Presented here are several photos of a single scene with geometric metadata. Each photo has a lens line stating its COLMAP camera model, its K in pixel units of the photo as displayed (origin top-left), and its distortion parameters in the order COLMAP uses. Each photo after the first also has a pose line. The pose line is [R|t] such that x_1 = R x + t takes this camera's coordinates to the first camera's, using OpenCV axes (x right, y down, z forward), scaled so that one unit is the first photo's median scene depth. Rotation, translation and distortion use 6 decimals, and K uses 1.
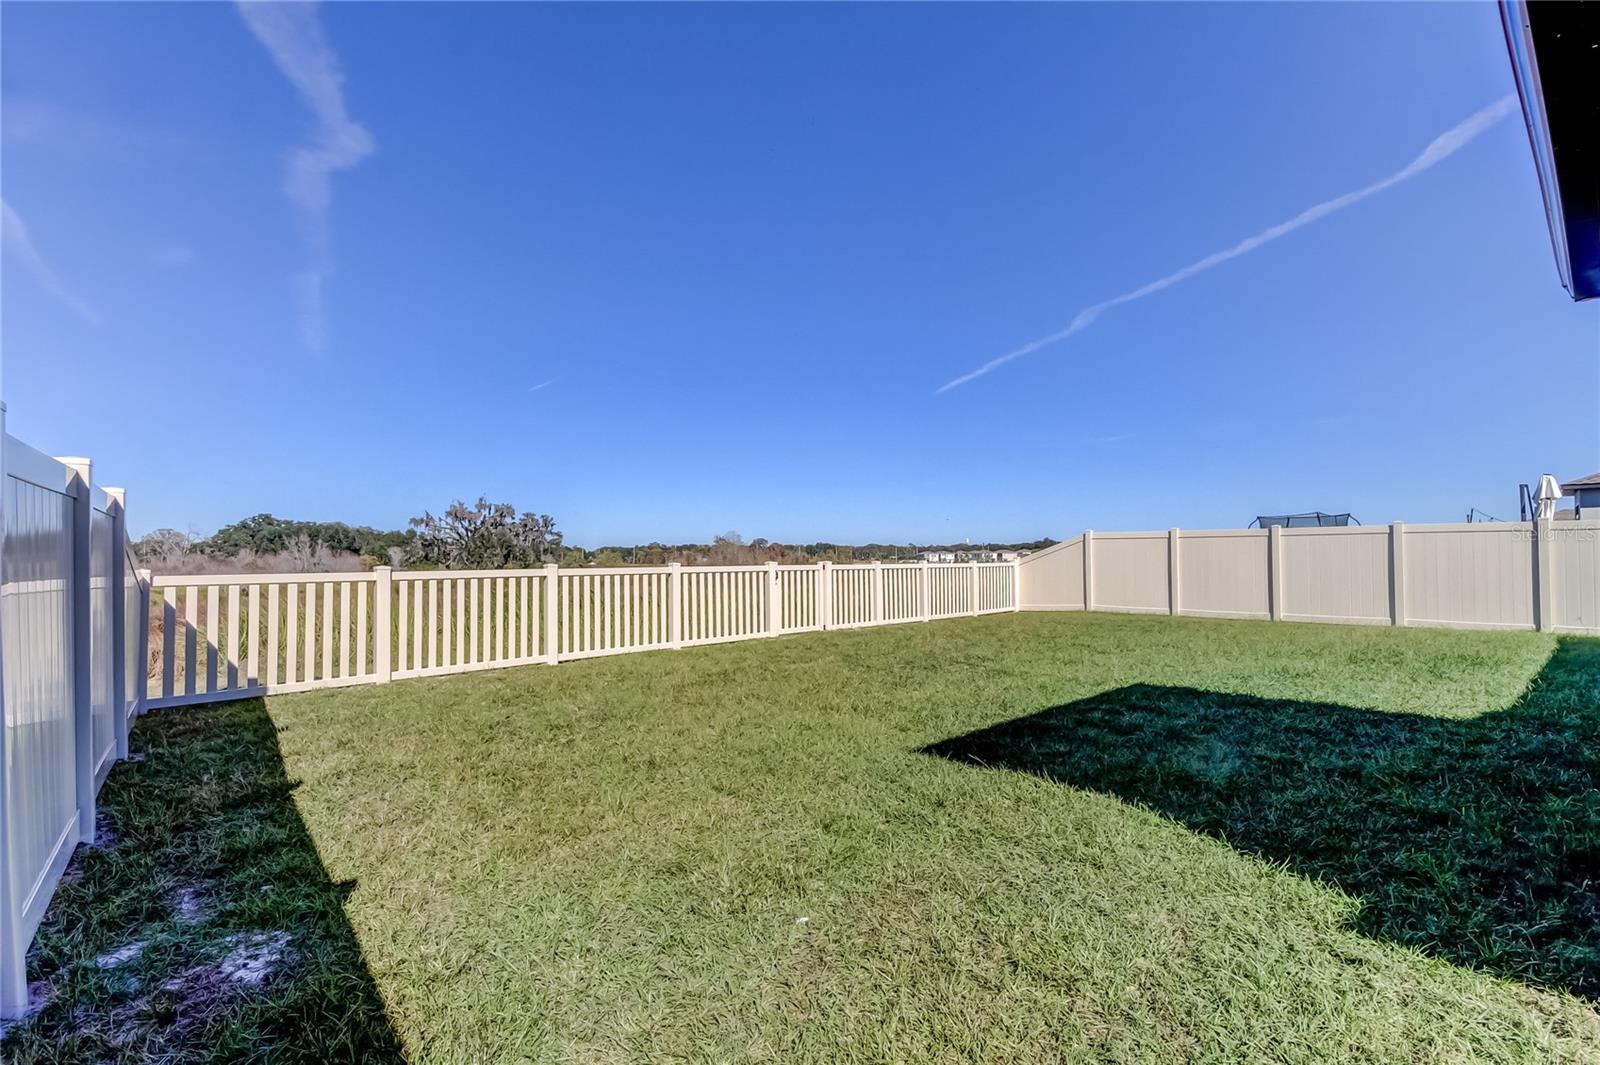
lens RADIAL K [[747.8, 0, 803.8], [0, 747.8, 537.7], [0, 0, 1]] dist [0.010938, 0.001353]
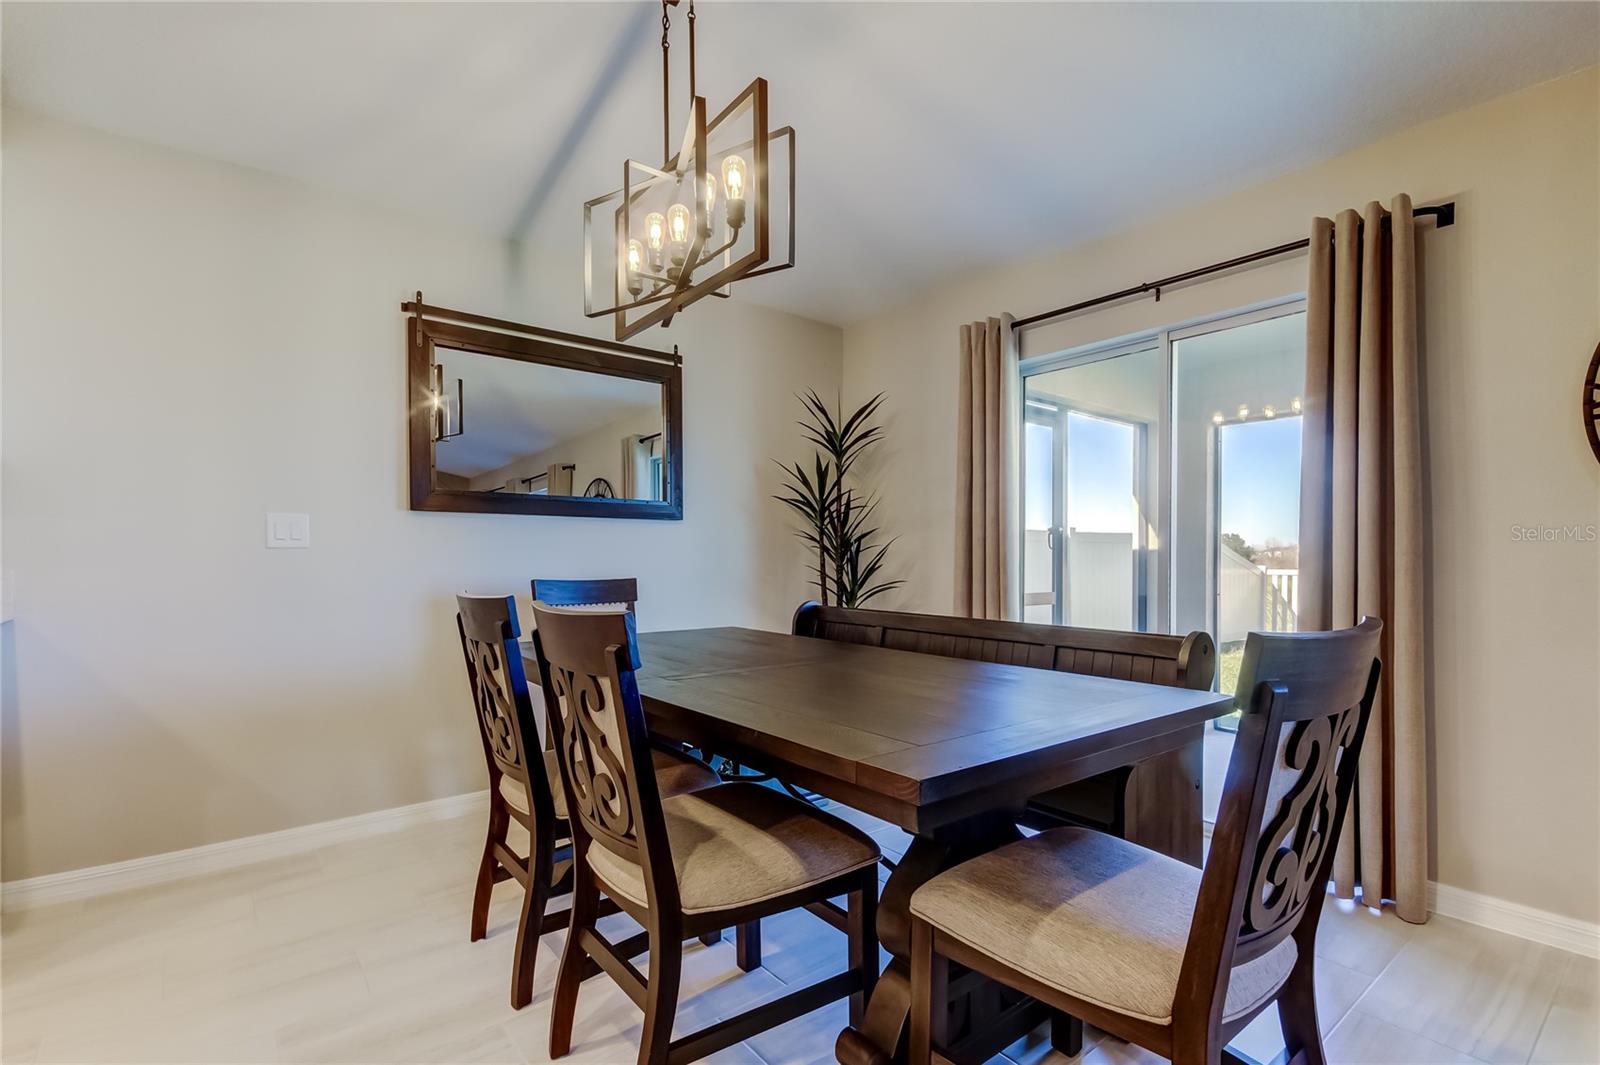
lens RADIAL K [[747.8, 0, 840.3], [0, 747.8, 554.2], [0, 0, 1]] dist [0.010938, 0.001353]
pose [[-0.066422, 0.003930, -0.997784, 0.636588], [0.020322, 0.999790, 0.002585, -0.005335], [0.997585, -0.020106, -0.066488, 0.087747]]
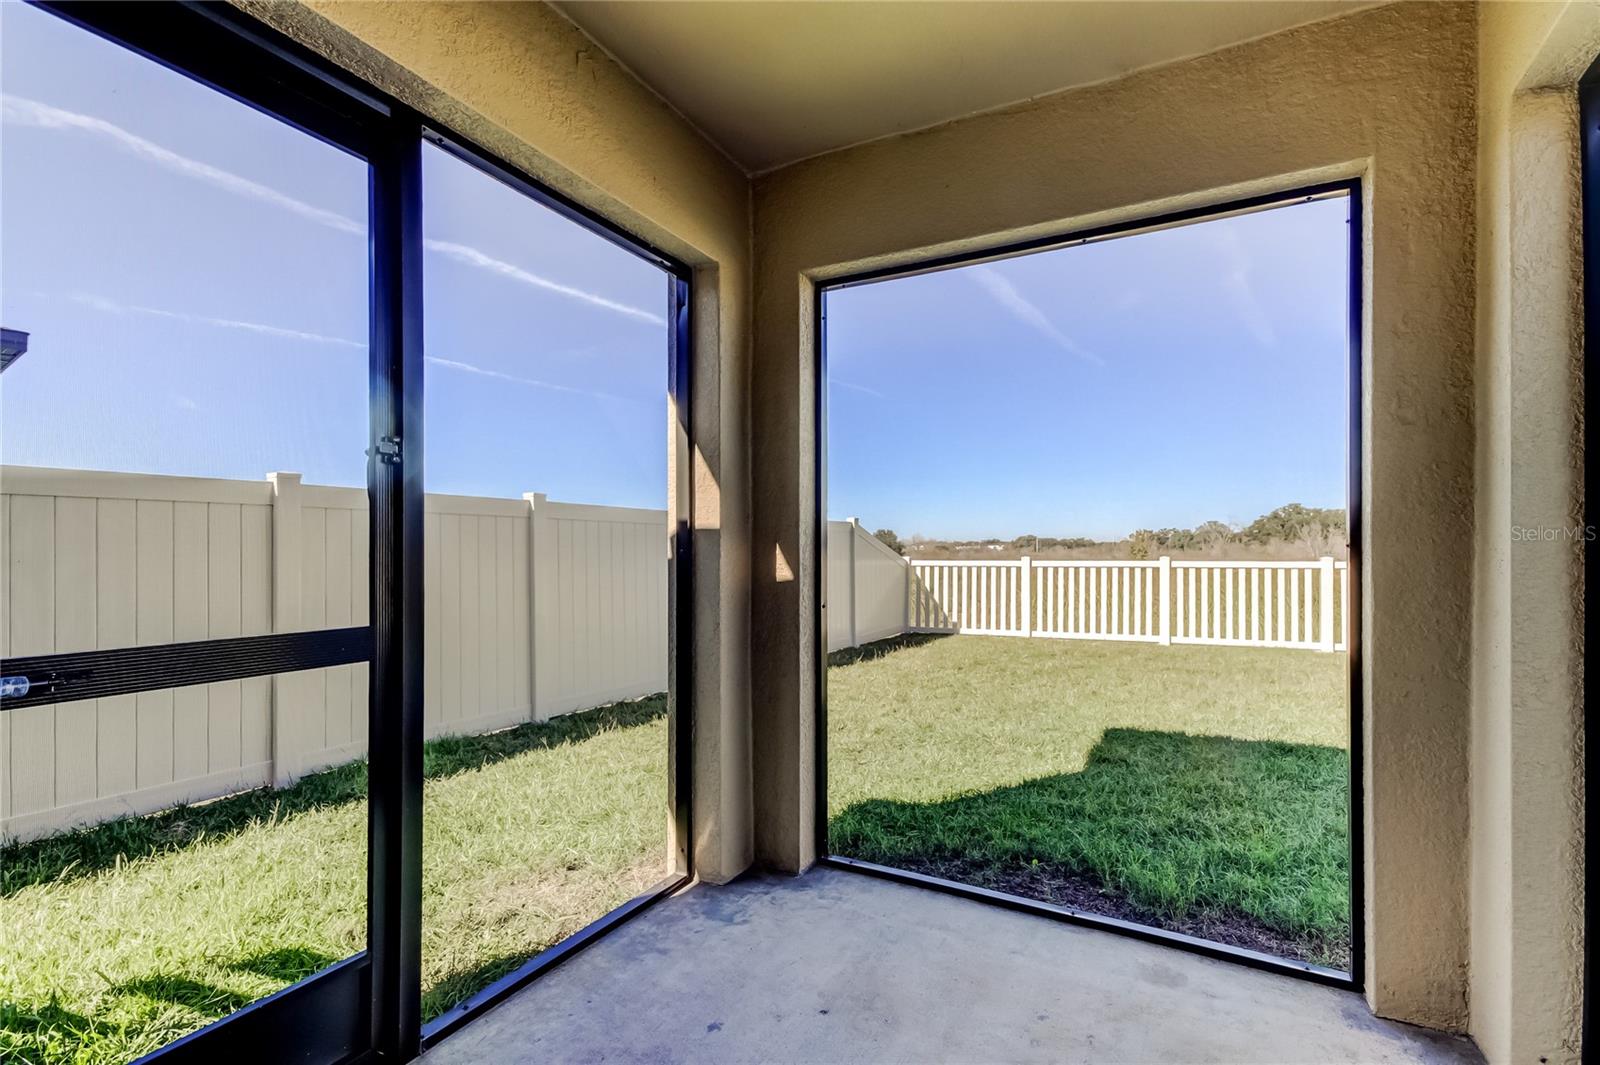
lens RADIAL K [[747.8, 0, 803.3], [0, 747.8, 543.9], [0, 0, 1]] dist [0.010938, 0.001353]
pose [[0.307784, -0.004122, -0.951447, 0.531457], [0.028510, 0.999582, 0.004892, -0.003875], [0.951029, -0.028631, 0.307773, 0.130647]]
